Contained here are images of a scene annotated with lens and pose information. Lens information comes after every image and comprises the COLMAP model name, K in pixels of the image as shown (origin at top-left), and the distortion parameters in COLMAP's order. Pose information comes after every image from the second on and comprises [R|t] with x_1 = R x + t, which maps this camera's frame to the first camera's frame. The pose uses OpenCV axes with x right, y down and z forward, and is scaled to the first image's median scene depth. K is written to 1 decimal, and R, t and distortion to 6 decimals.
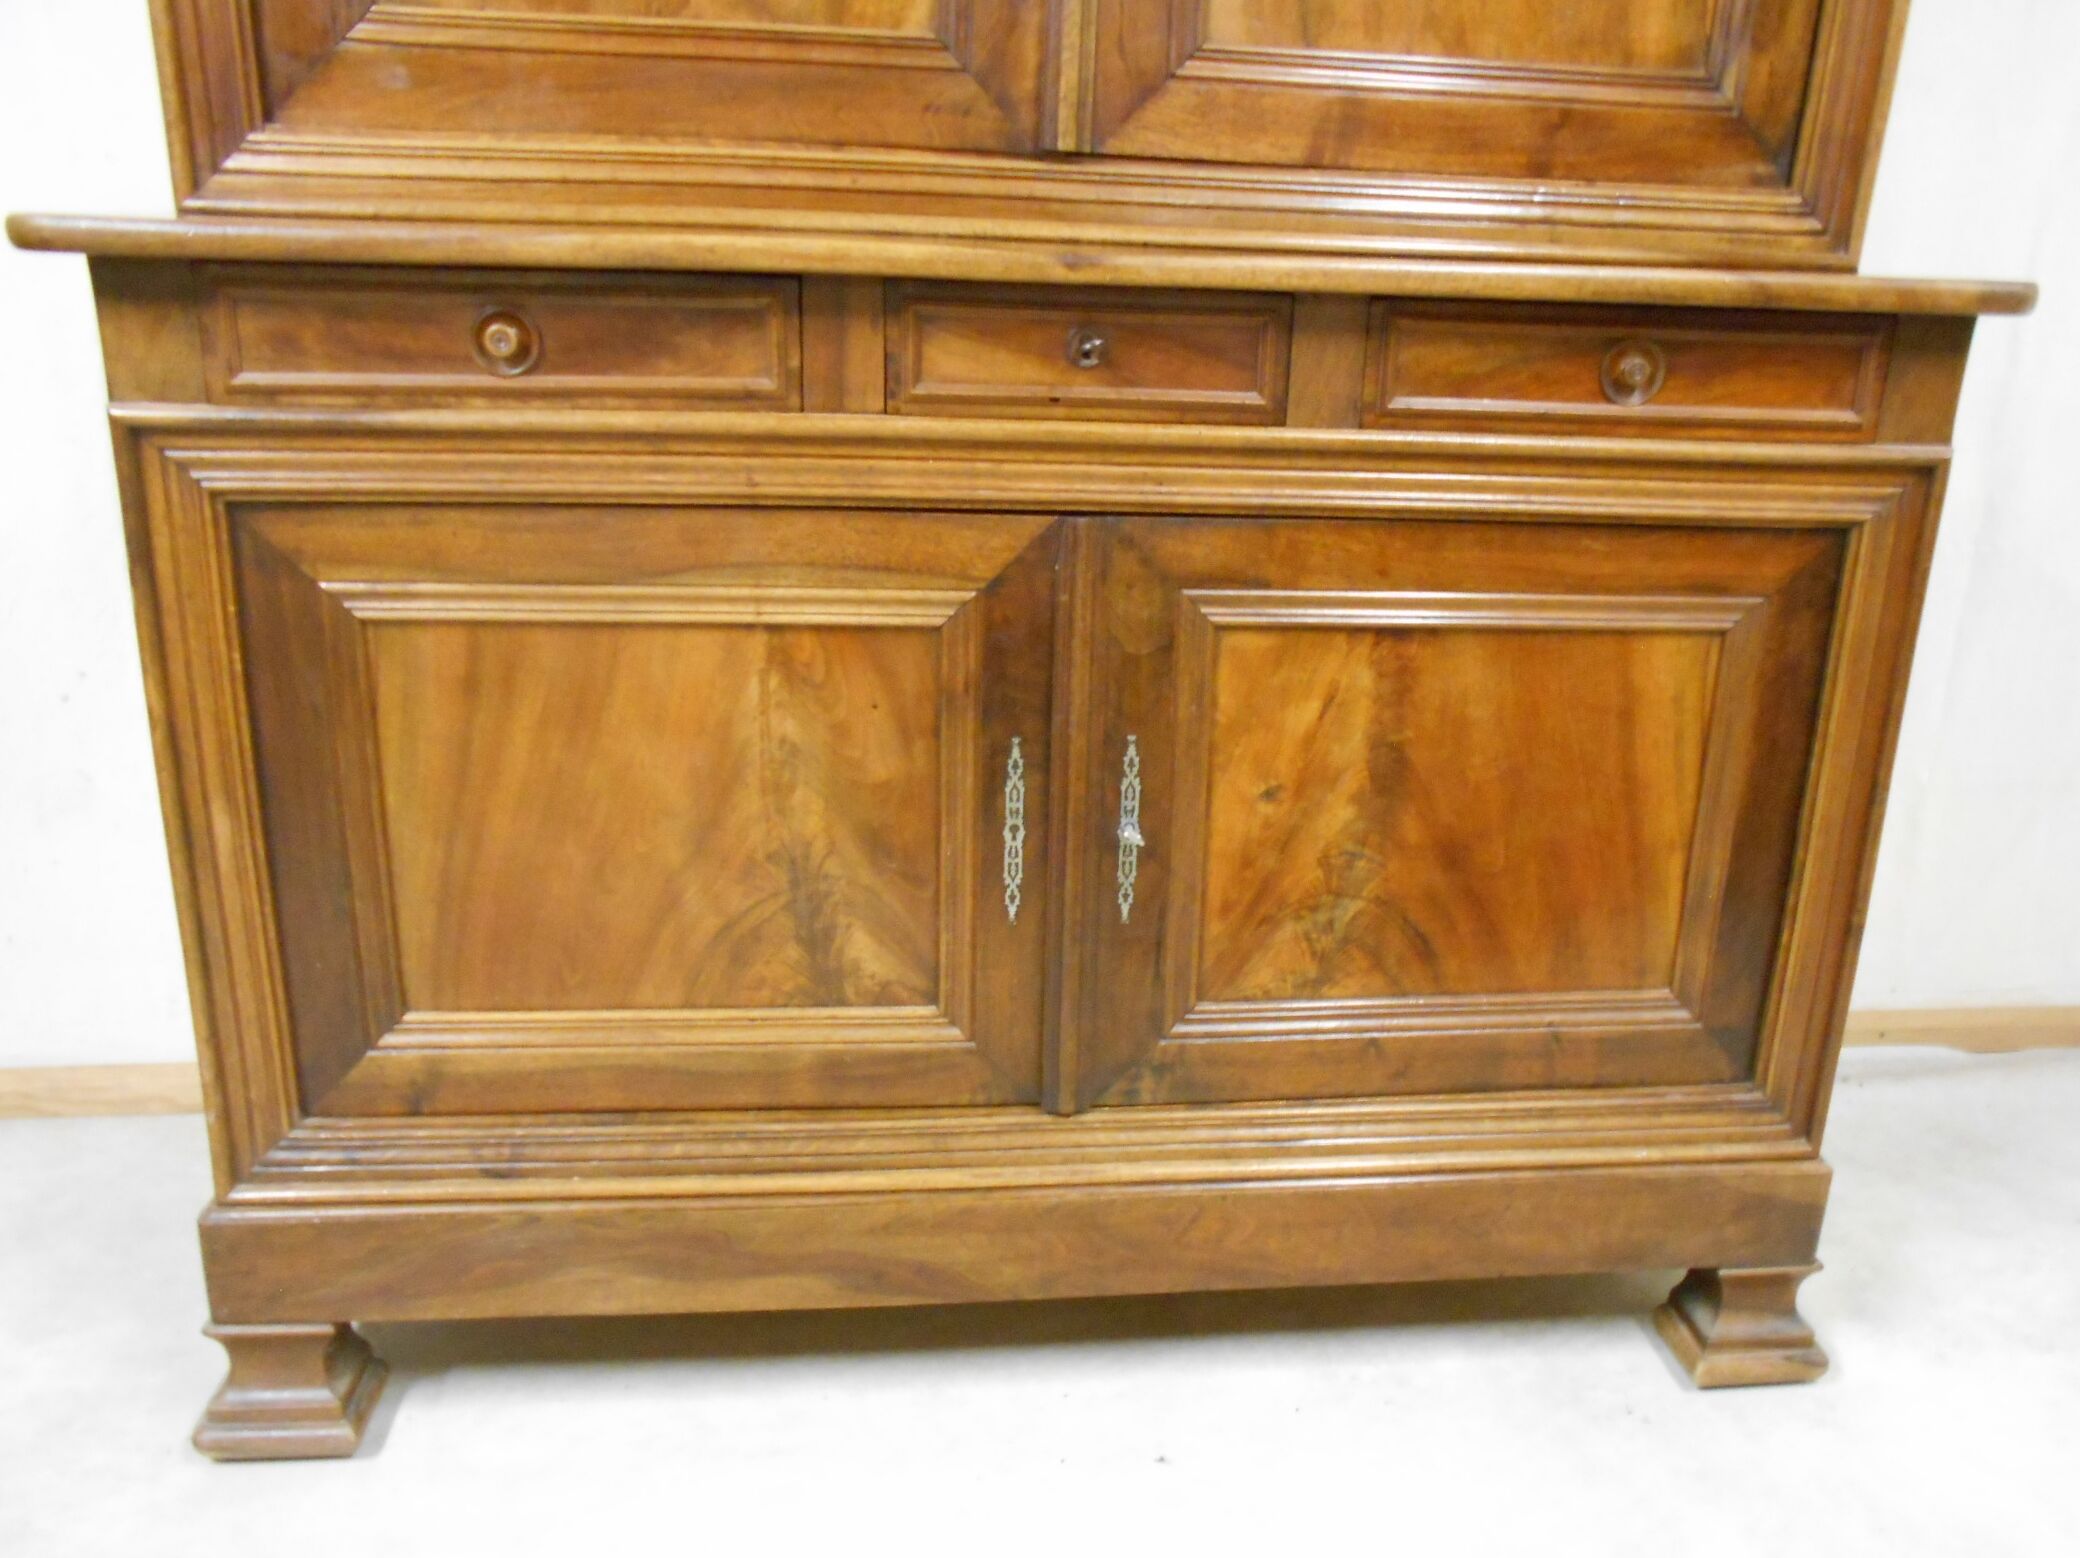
lens RADIAL K [[1868.6, 0, 1116.6], [0, 1868.6, 943.6], [0, 0, 1]] dist [-0.019295, 0.006972]
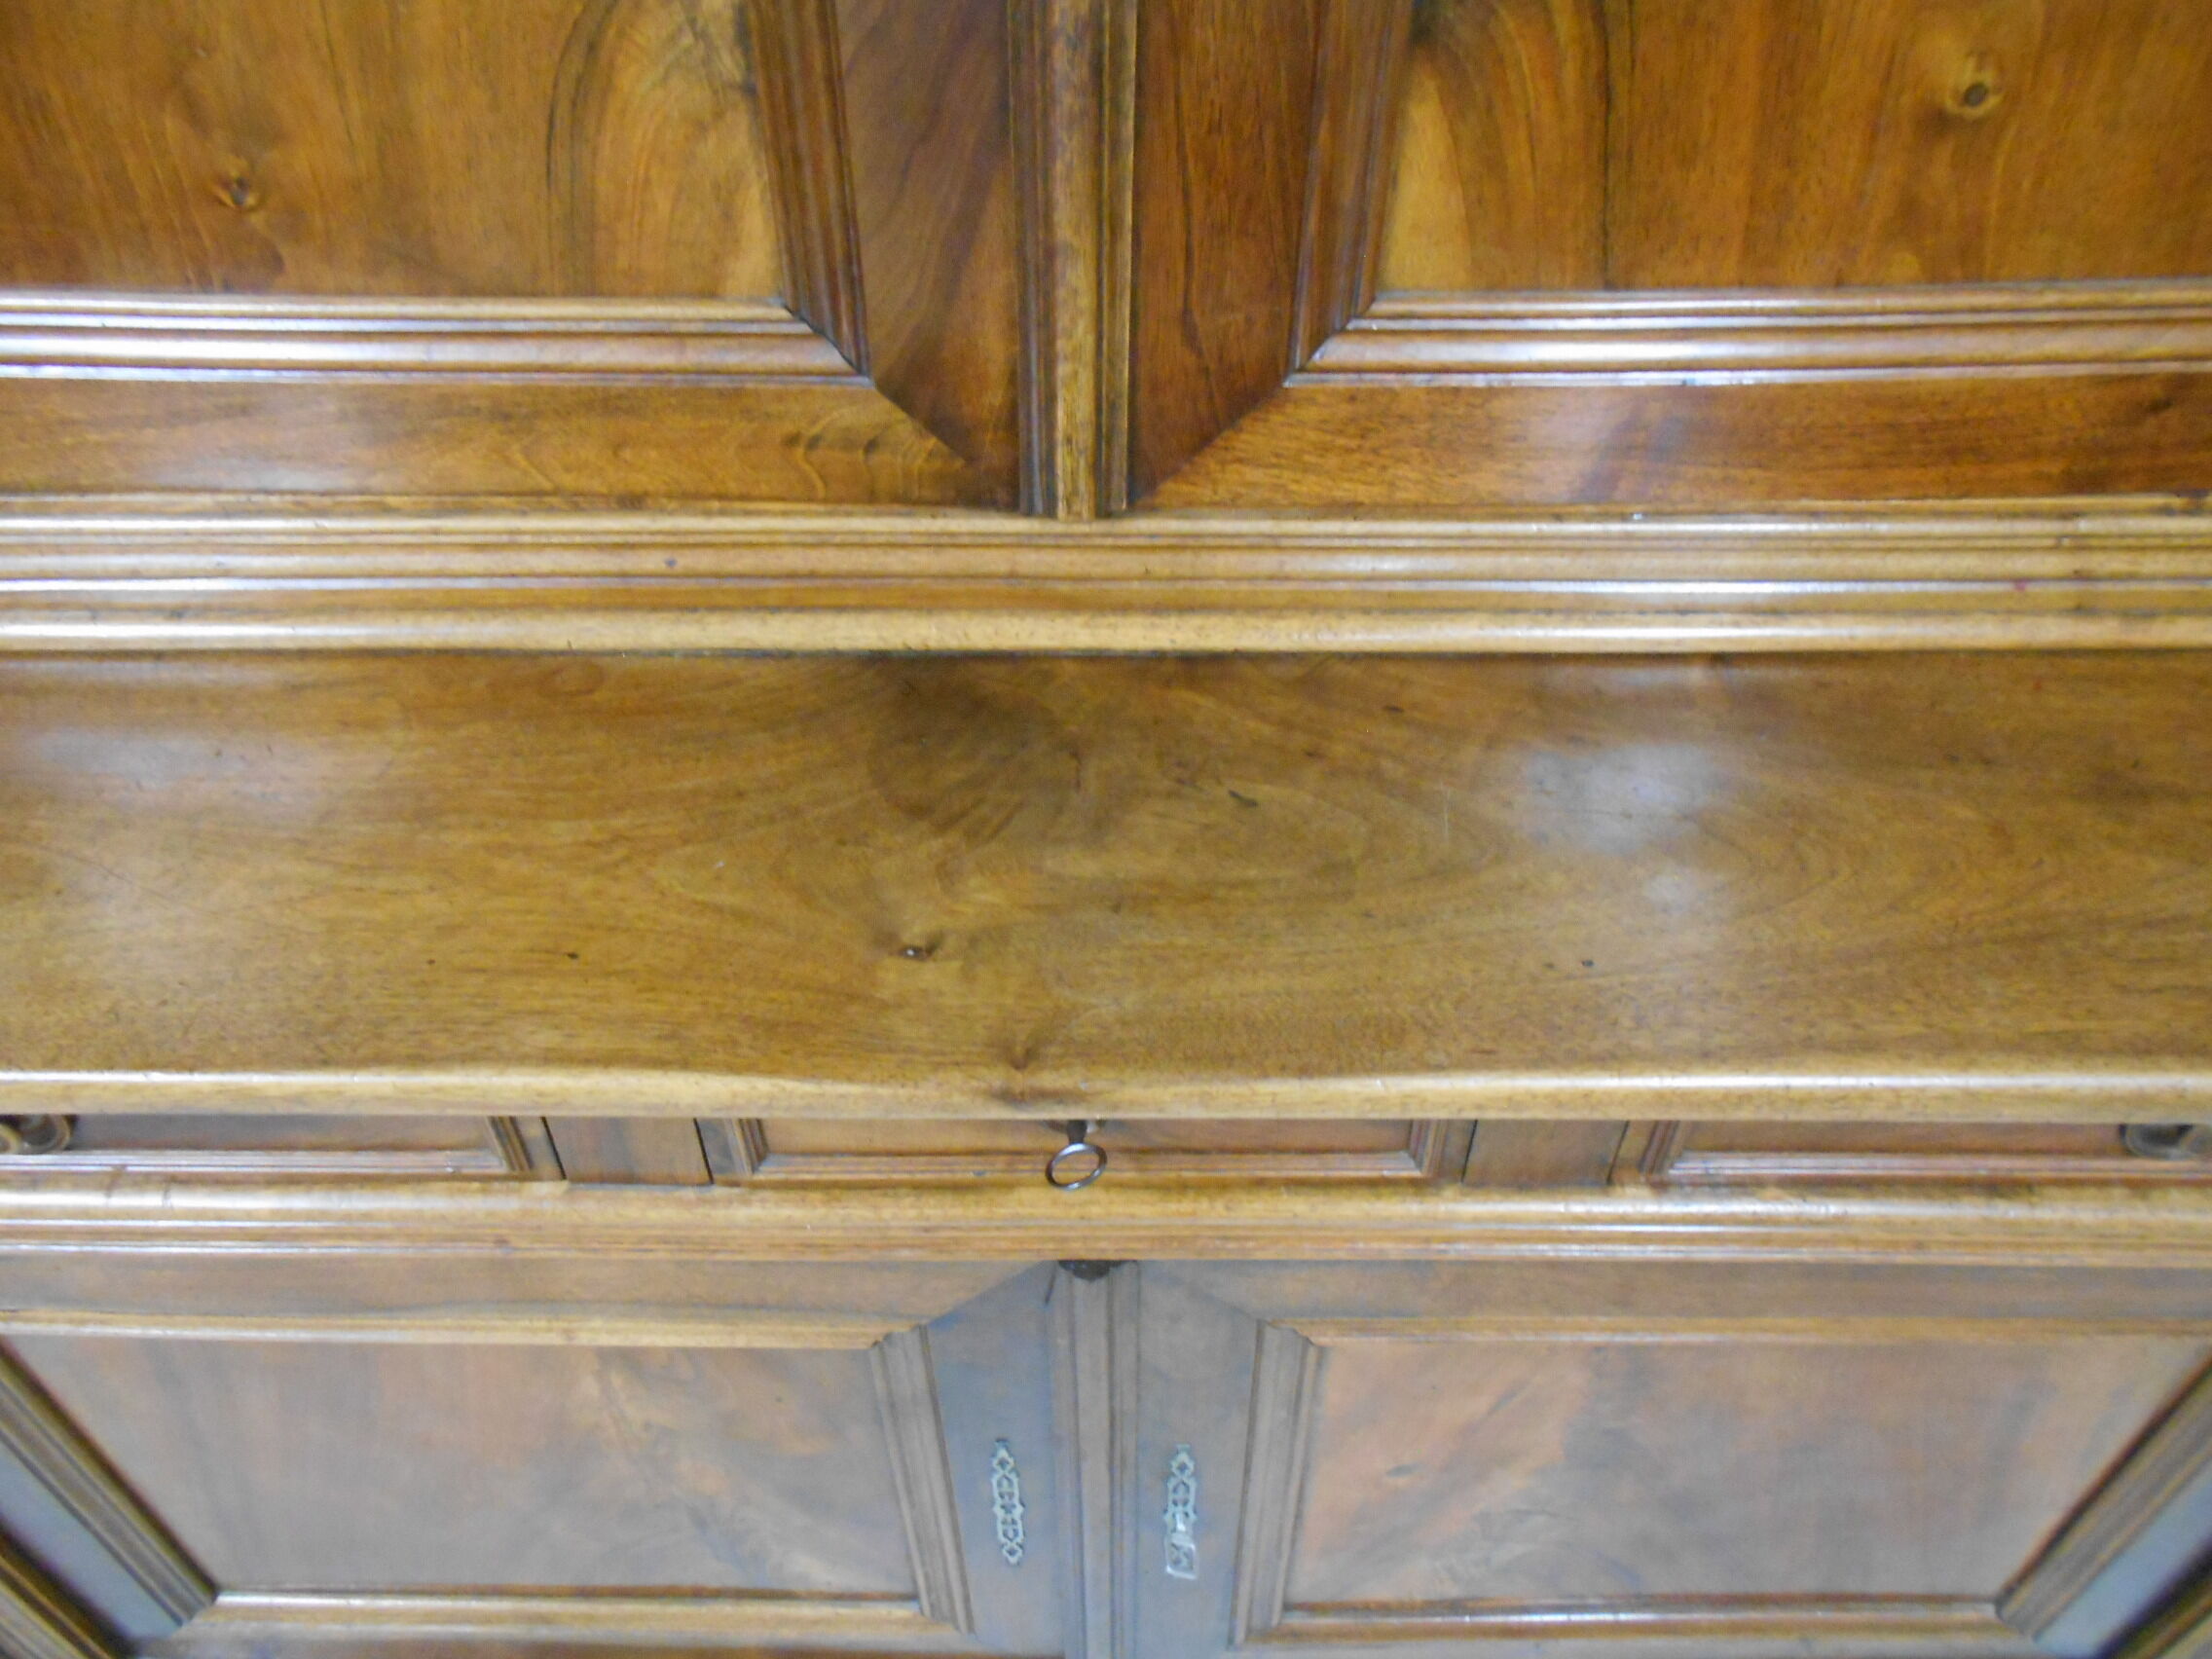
lens RADIAL K [[1827.4, 0, 1075.5], [0, 1827.4, 909.2], [0, 0, 1]] dist [-0.070799, 0.105115]
pose [[0.988076, 0.064330, -0.139887, 0.045867], [0.003355, 0.899322, 0.437274, -0.532612], [0.153933, -0.432529, 0.888382, 0.517621]]
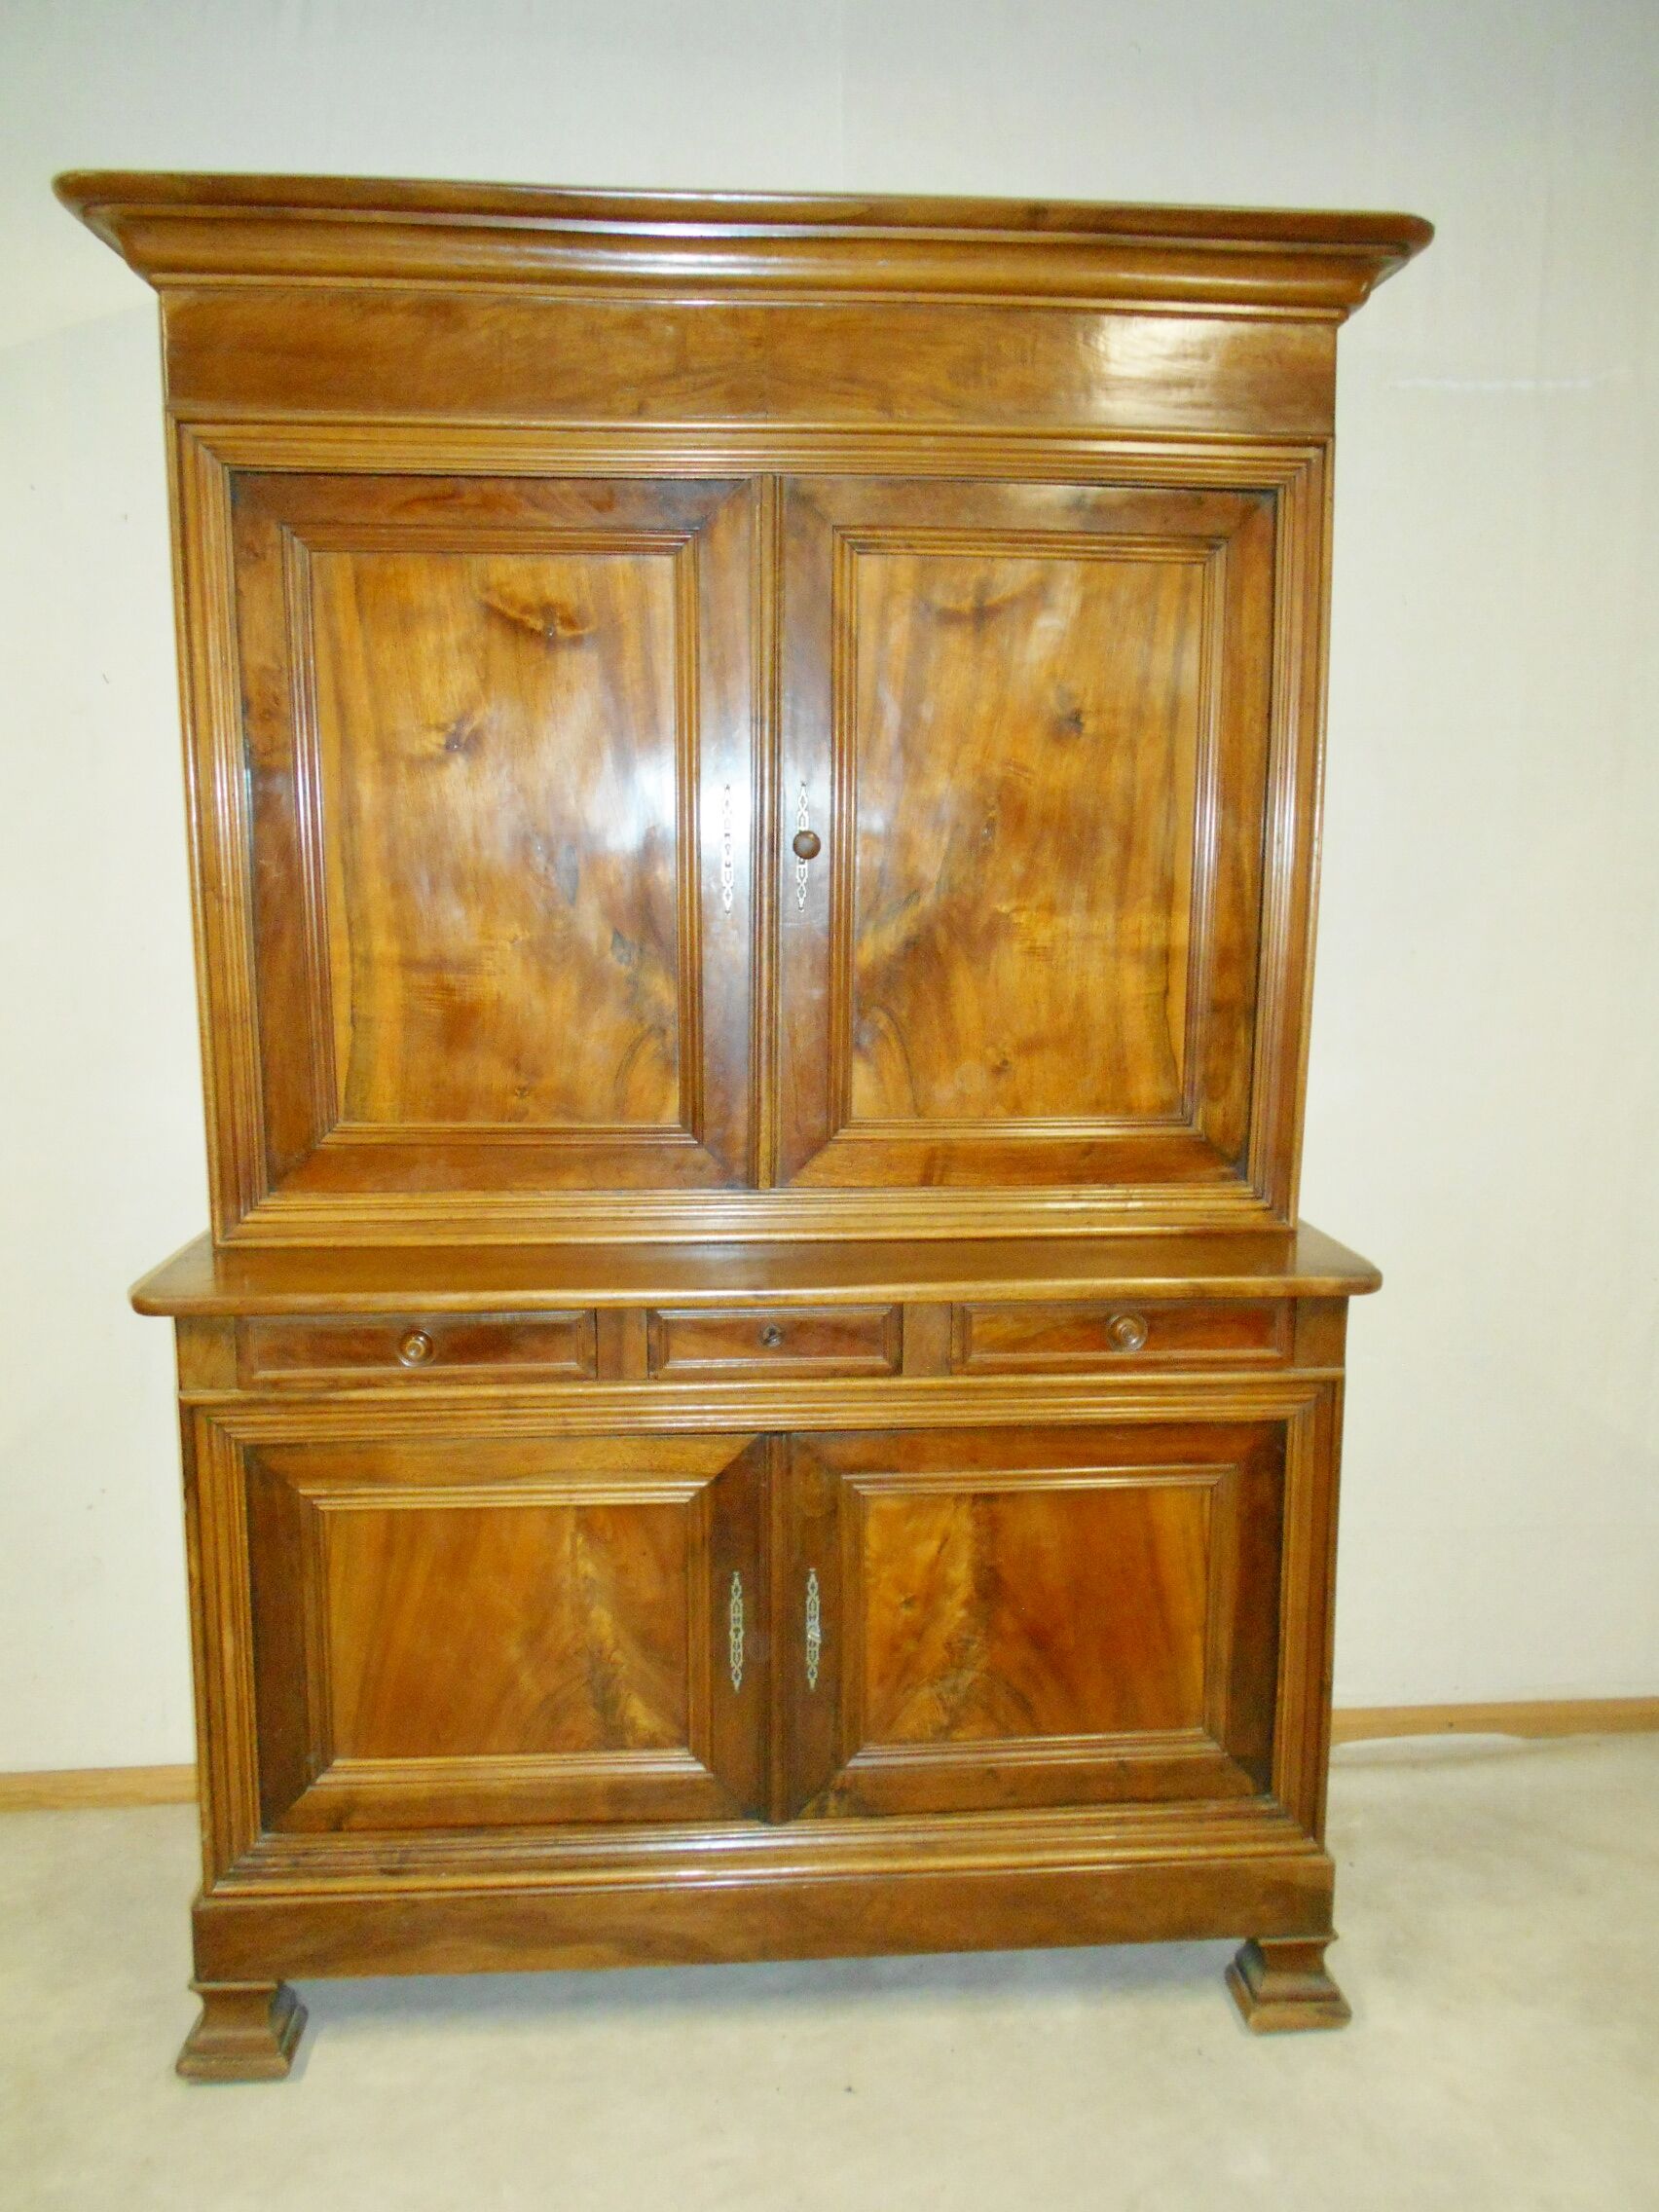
lens RADIAL K [[1874.5, 0, 783.0], [0, 1874.5, 1153.1], [0, 0, 1]] dist [-0.005800, 0.057479]
pose [[0.996944, -0.028193, -0.072850, 0.102874], [0.013982, 0.981943, -0.188658, -0.153106], [0.076853, 0.187063, 0.979337, -0.546610]]
